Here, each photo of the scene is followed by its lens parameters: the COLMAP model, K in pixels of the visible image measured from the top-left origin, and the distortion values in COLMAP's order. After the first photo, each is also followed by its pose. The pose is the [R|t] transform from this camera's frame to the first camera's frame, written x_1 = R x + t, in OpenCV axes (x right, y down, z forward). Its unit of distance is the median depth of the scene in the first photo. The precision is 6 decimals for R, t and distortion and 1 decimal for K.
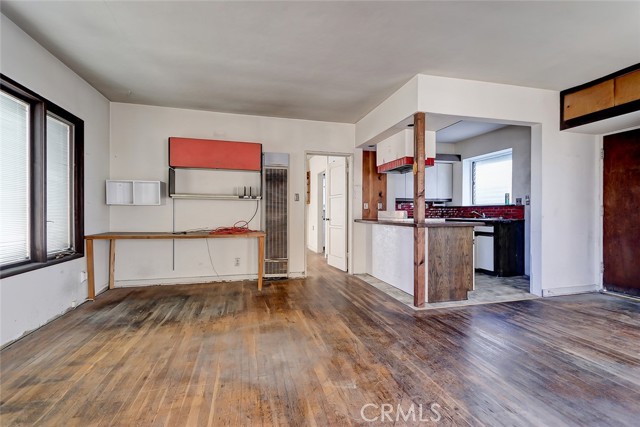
lens RADIAL K [[297.2, 0, 320.0], [0, 297.2, 213.5], [0, 0, 1]] dist [-0.000900, -0.000196]
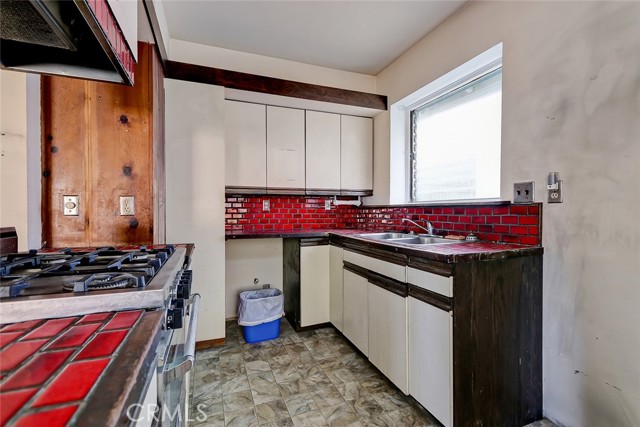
lens RADIAL K [[297.2, 0, 320.0], [0, 297.2, 213.5], [0, 0, 1]] dist [-0.000900, -0.000196]
pose [[0.994200, -0.001913, 0.107527, 0.339314], [0.001134, 0.999973, 0.007307, -0.016068], [-0.107538, -0.007143, 0.994175, 0.580152]]
